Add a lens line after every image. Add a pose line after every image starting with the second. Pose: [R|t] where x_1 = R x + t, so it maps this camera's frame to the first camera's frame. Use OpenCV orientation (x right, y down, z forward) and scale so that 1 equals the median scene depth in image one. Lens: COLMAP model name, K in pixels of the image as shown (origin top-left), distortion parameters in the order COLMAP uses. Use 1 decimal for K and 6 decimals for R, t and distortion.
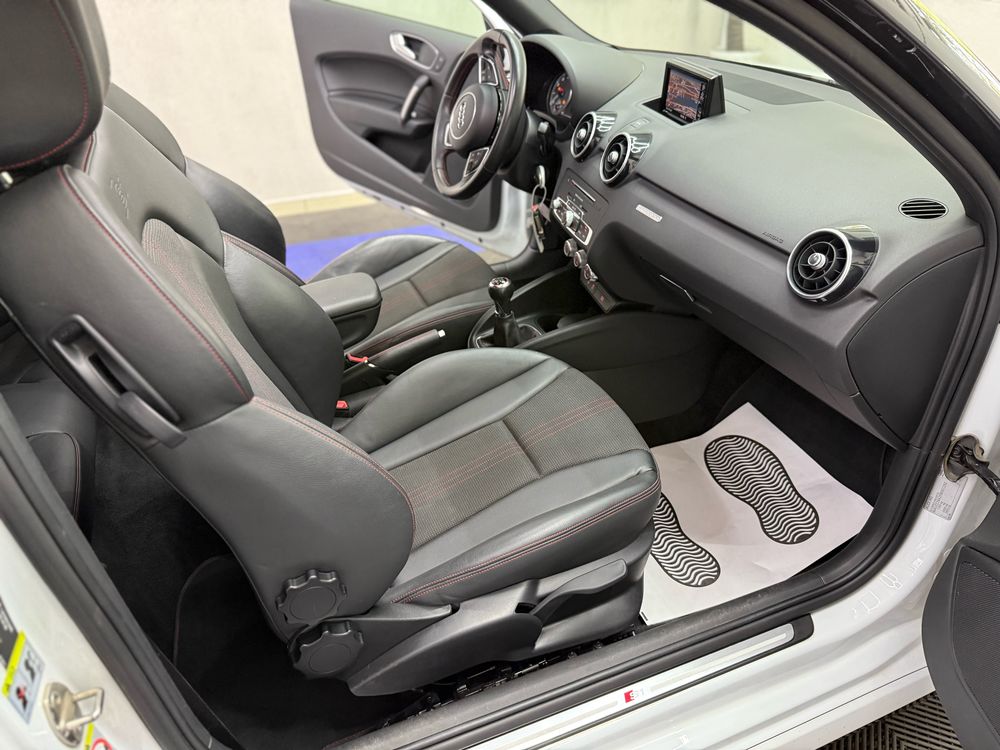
lens RADIAL K [[720.4, 0, 501.4], [0, 720.4, 375.2], [0, 0, 1]] dist [0.020042, -0.029942]
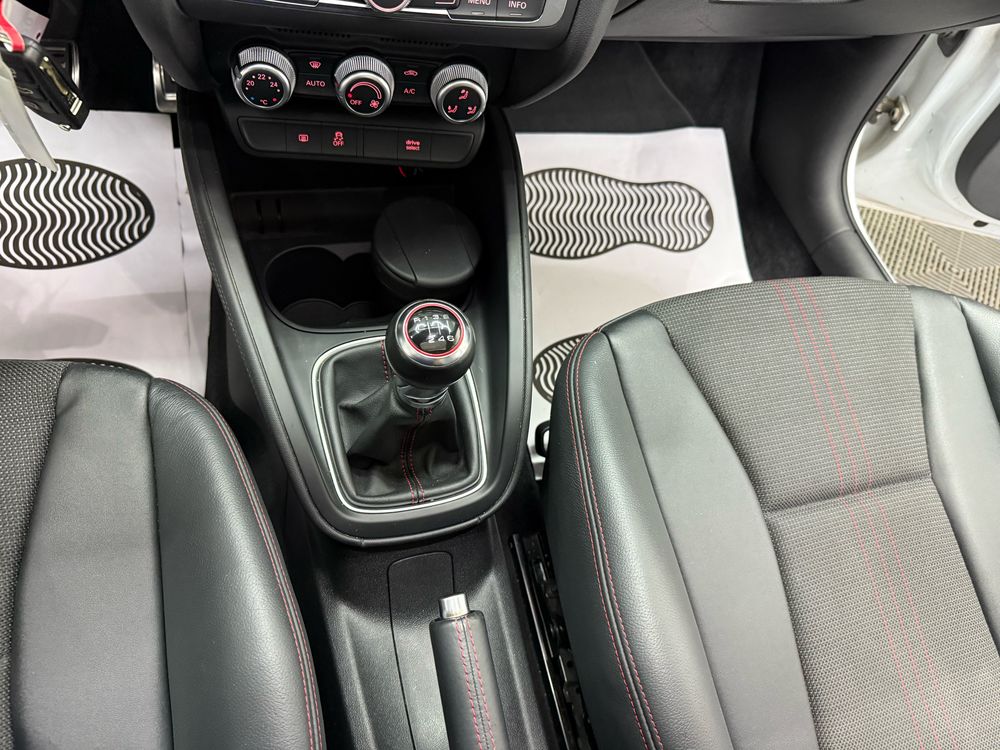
lens RADIAL K [[720.4, 0, 501.8], [0, 720.4, 382.1], [0, 0, 1]] dist [0.020042, -0.029942]
pose [[0.088481, -0.826475, 0.555977, -0.177670], [0.363762, 0.546425, 0.754385, -0.344350], [-0.927280, 0.135495, 0.348988, 0.959154]]
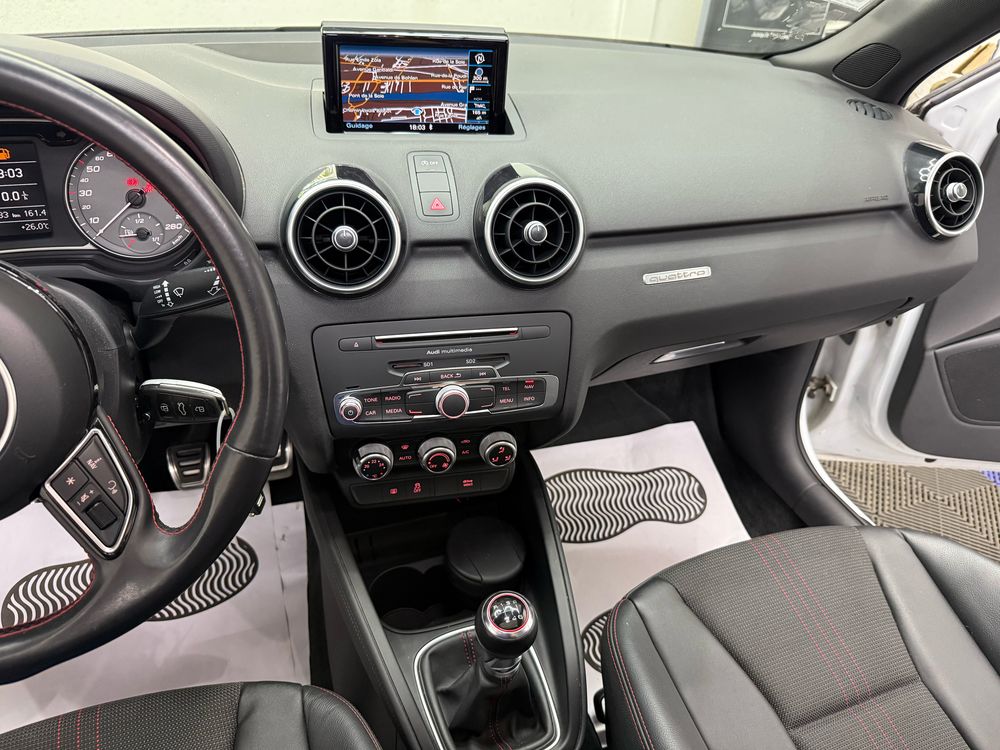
lens RADIAL K [[720.4, 0, 502.7], [0, 720.4, 364.0], [0, 0, 1]] dist [0.020042, -0.029942]
pose [[0.002961, -0.533837, 0.845582, -0.287960], [0.482715, 0.741307, 0.466315, -0.460769], [-0.875772, 0.406795, 0.259886, 0.913930]]
